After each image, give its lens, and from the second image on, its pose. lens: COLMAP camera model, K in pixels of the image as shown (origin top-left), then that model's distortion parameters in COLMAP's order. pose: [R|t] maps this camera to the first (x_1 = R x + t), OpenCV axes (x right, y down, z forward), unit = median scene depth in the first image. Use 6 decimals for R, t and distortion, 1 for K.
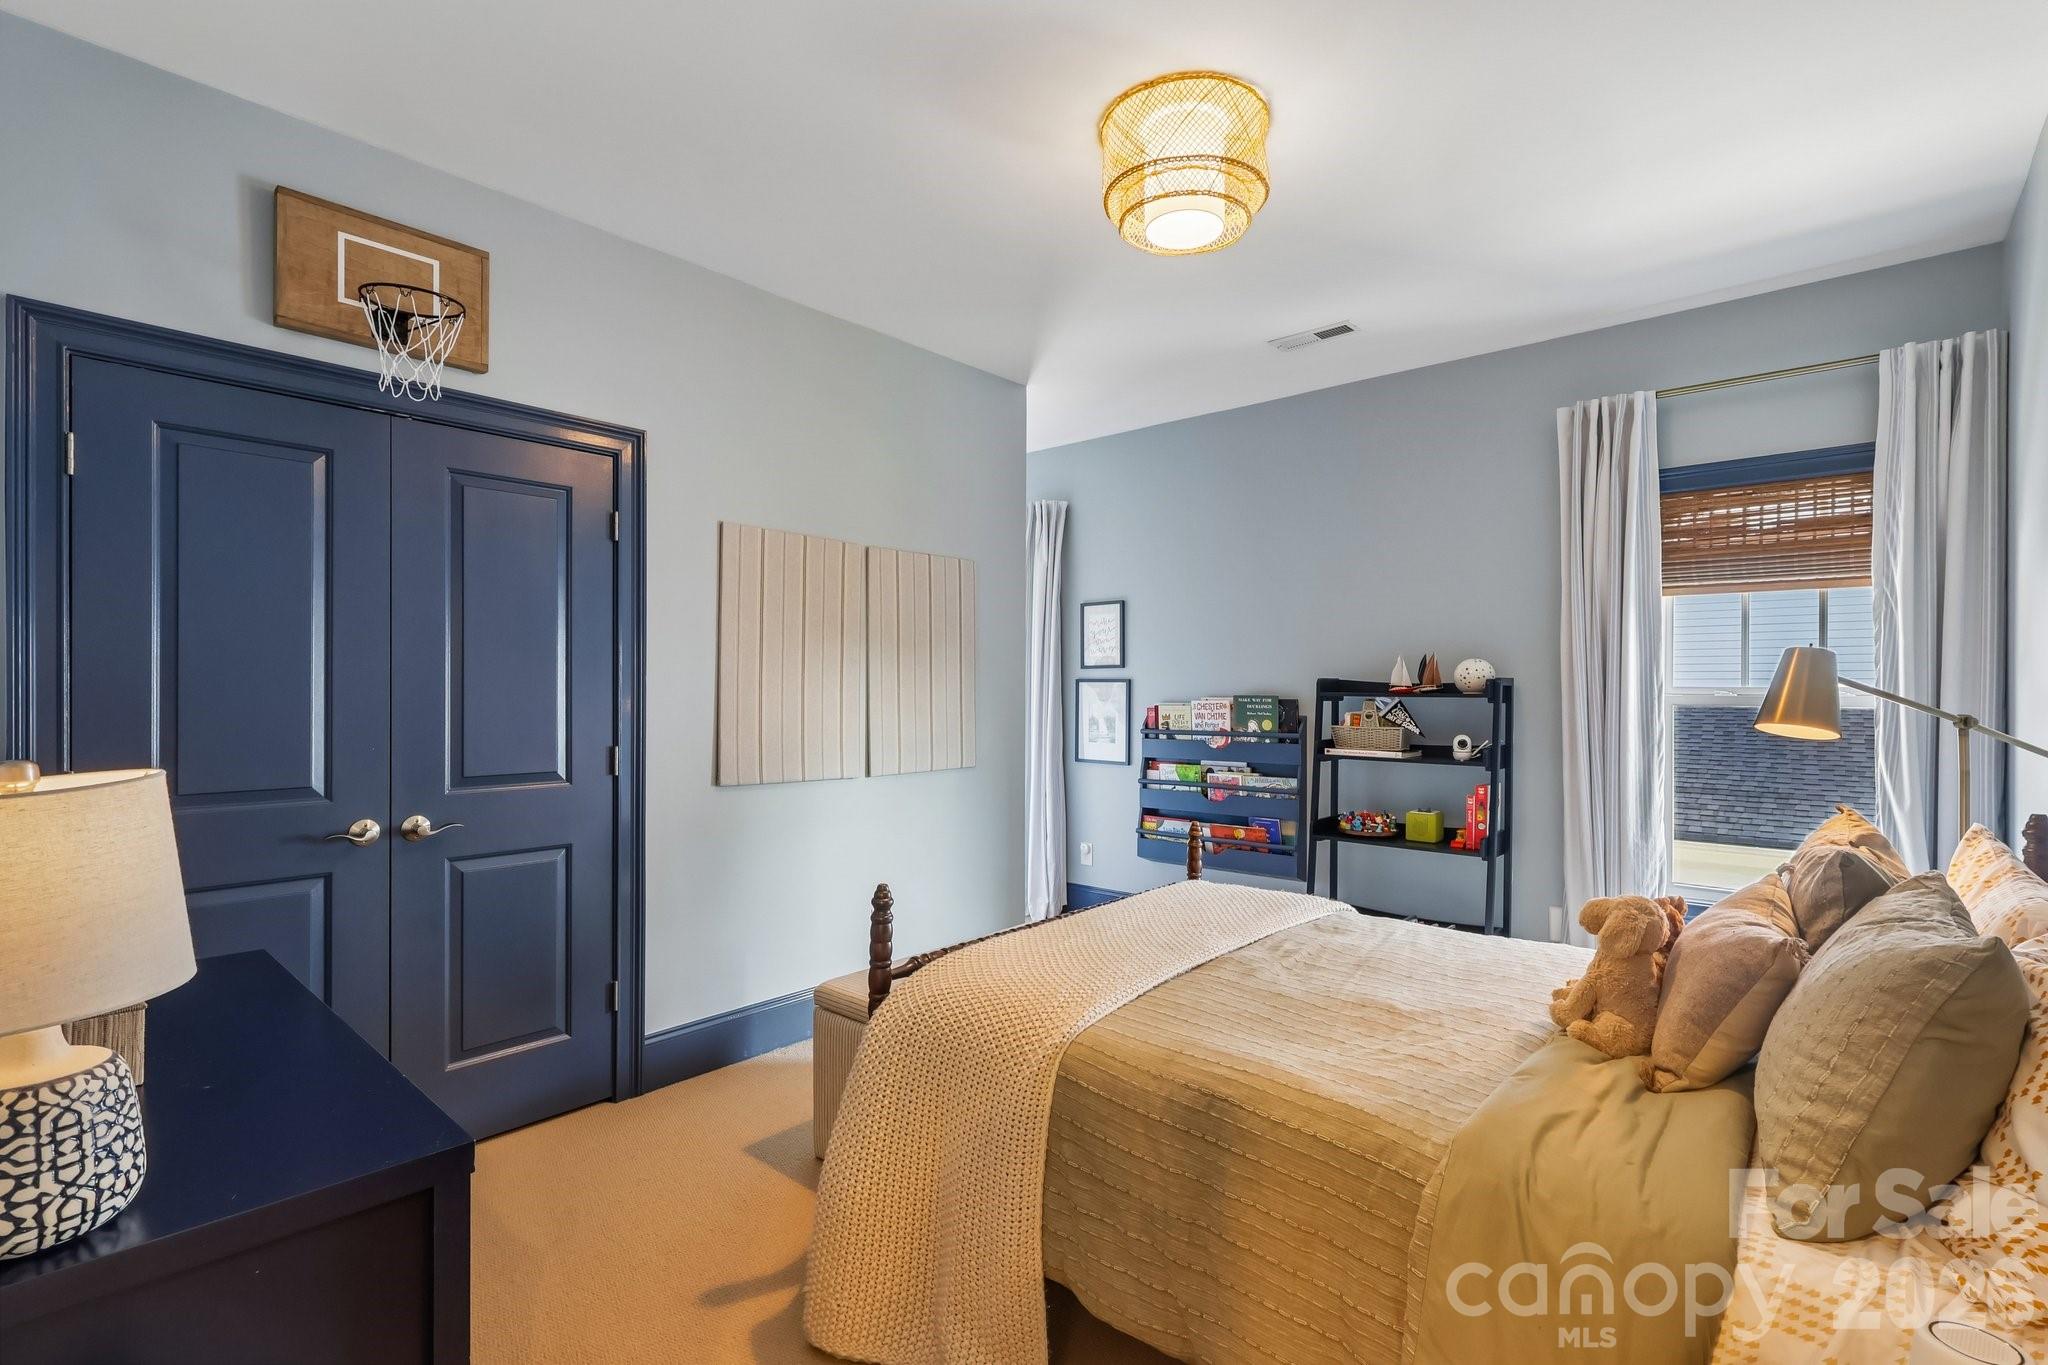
lens RADIAL K [[951.4, 0, 1027.6], [0, 951.4, 685.2], [0, 0, 1]] dist [0.002605, 0.000510]
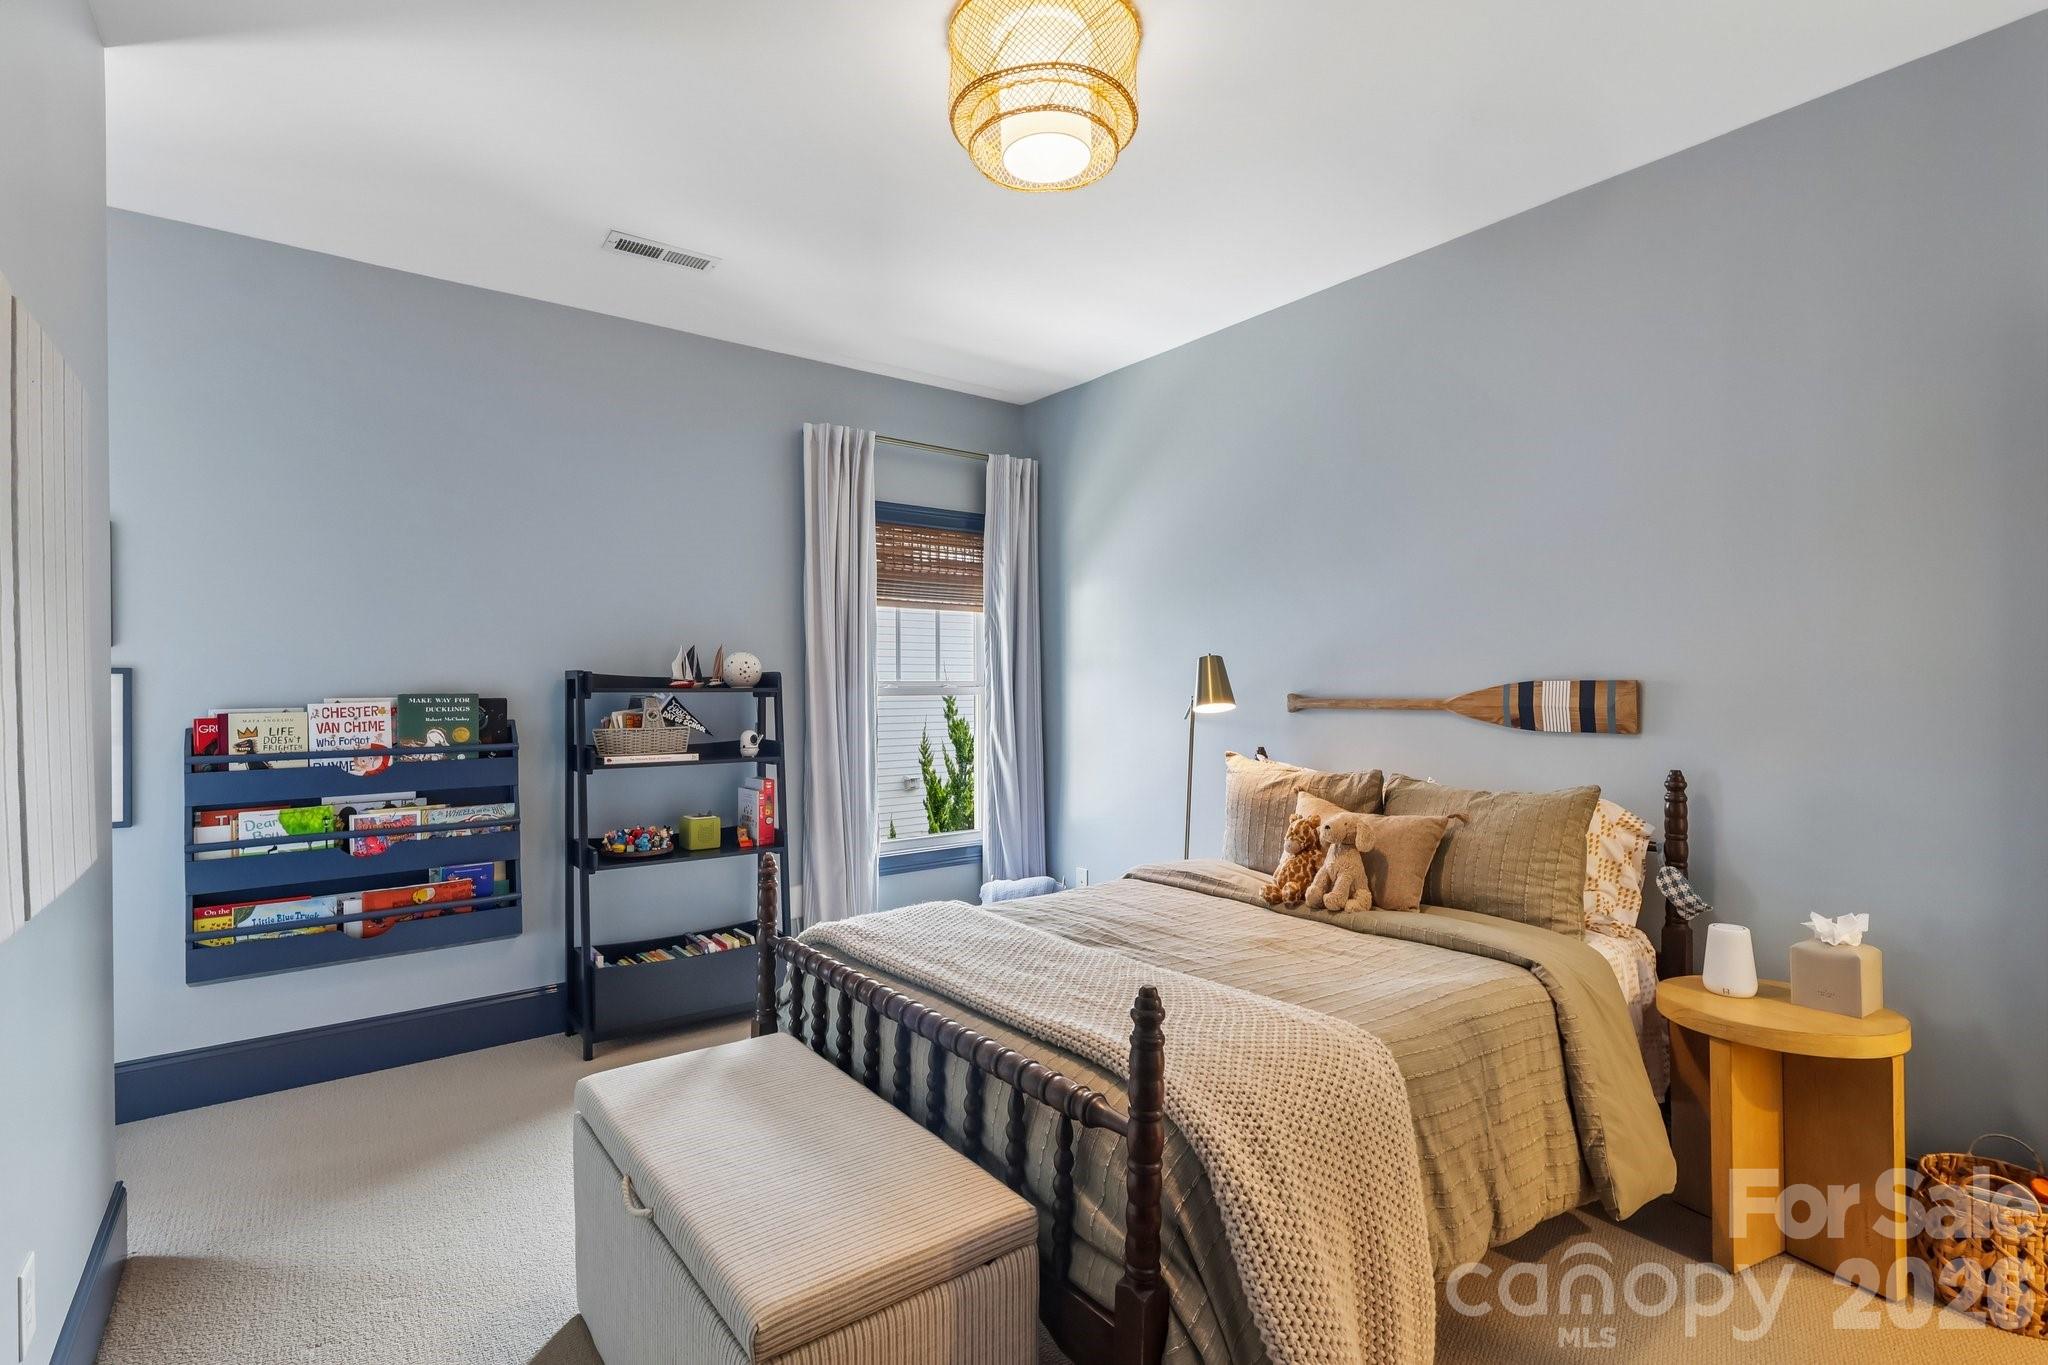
lens RADIAL K [[951.4, 0, 1027.3], [0, 951.4, 691.5], [0, 0, 1]] dist [0.002605, 0.000510]
pose [[0.188530, -0.013998, 0.981968, -0.364484], [-0.002879, 0.999886, 0.014807, -0.002473], [-0.982063, -0.005619, 0.188468, 0.437479]]
